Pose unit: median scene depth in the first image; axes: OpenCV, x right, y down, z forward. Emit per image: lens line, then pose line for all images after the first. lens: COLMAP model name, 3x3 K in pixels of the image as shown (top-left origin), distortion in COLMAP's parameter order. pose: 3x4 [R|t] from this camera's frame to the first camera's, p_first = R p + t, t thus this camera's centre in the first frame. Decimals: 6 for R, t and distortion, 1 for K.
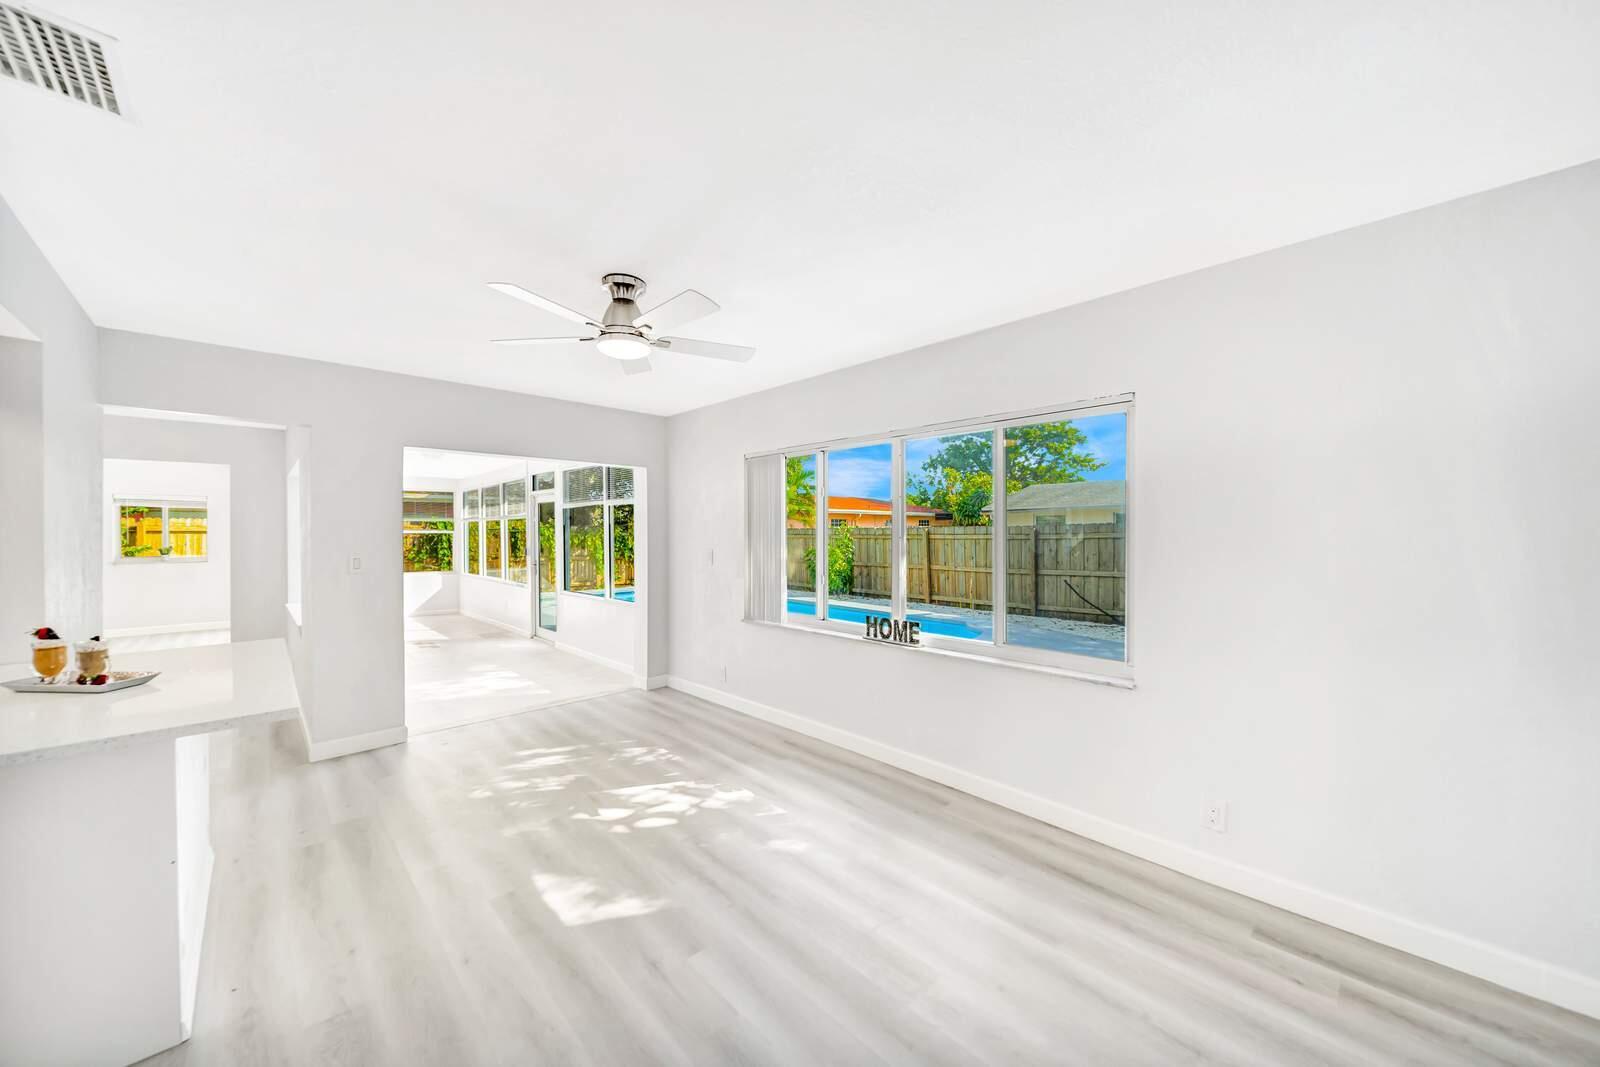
lens RADIAL K [[560.9, 0, 798.5], [0, 560.9, 534.7], [0, 0, 1]] dist [-0.002066, -0.000225]
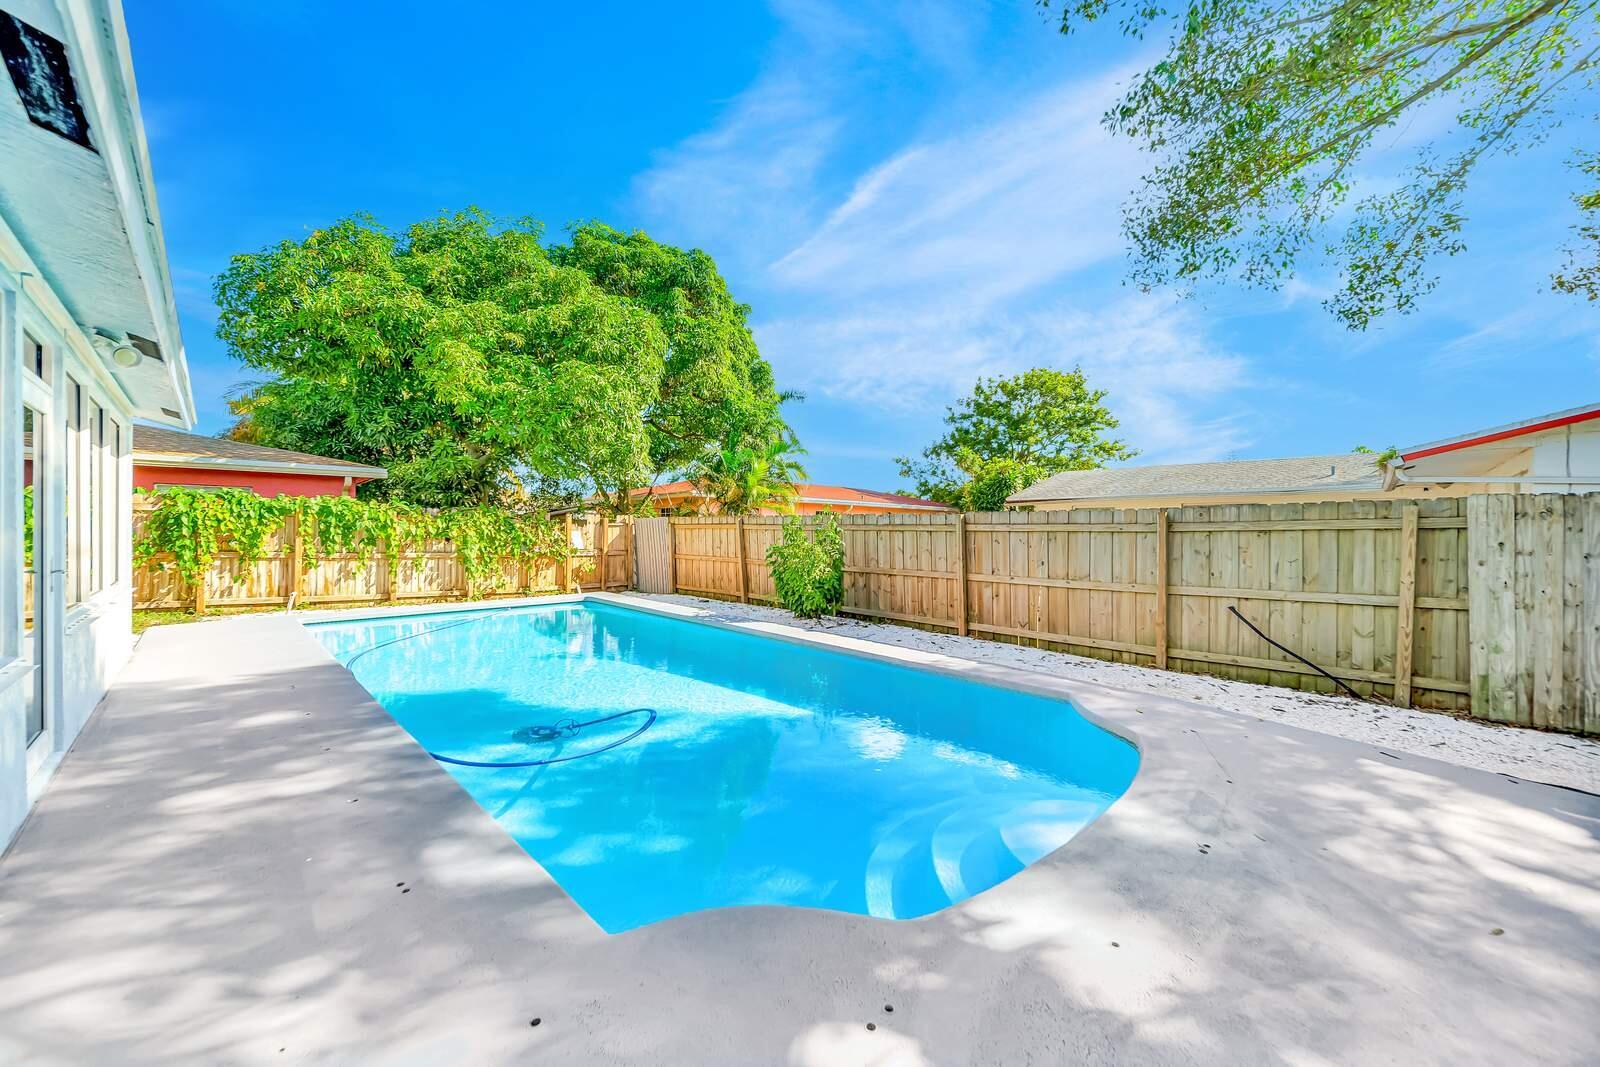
lens RADIAL K [[560.9, 0, 792.6], [0, 560.9, 530.0], [0, 0, 1]] dist [-0.002066, -0.000225]
pose [[0.999880, 0.012676, 0.008940, 0.036183], [-0.012615, 0.999897, -0.006877, 0.012555], [-0.009026, 0.006763, 0.999936, 0.381718]]
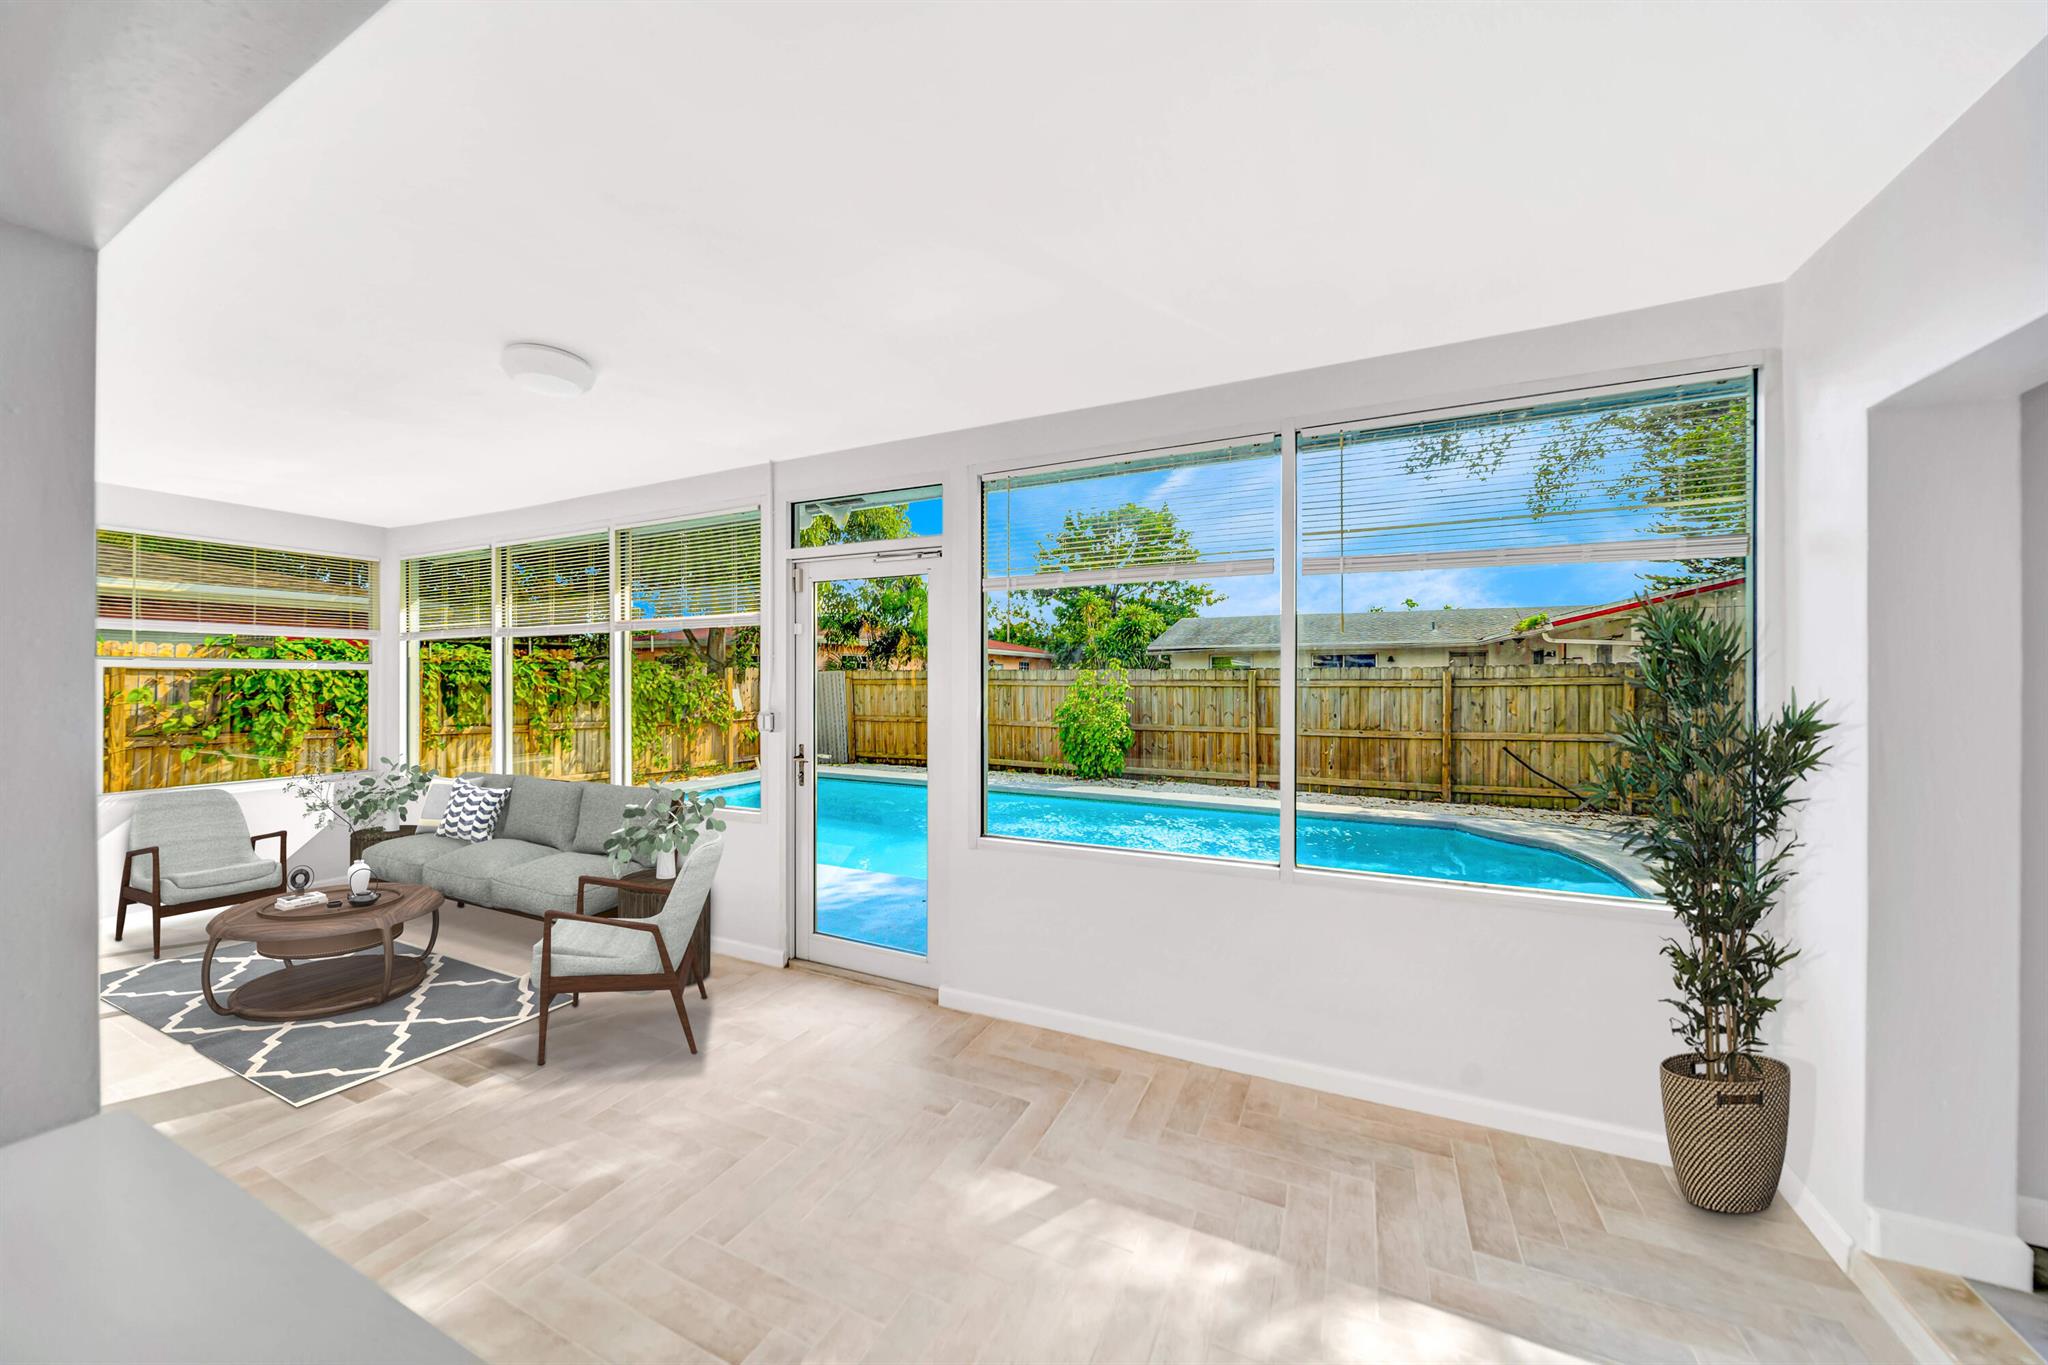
lens RADIAL K [[718.0, 0, 1007.0], [0, 718.0, 673.5], [0, 0, 1]] dist [-0.002066, -0.000225]
pose [[0.936144, 0.006208, 0.351563, -0.321870], [-0.002527, 0.999937, -0.010927, 0.002498], [-0.351608, 0.009341, 0.936101, 0.335095]]
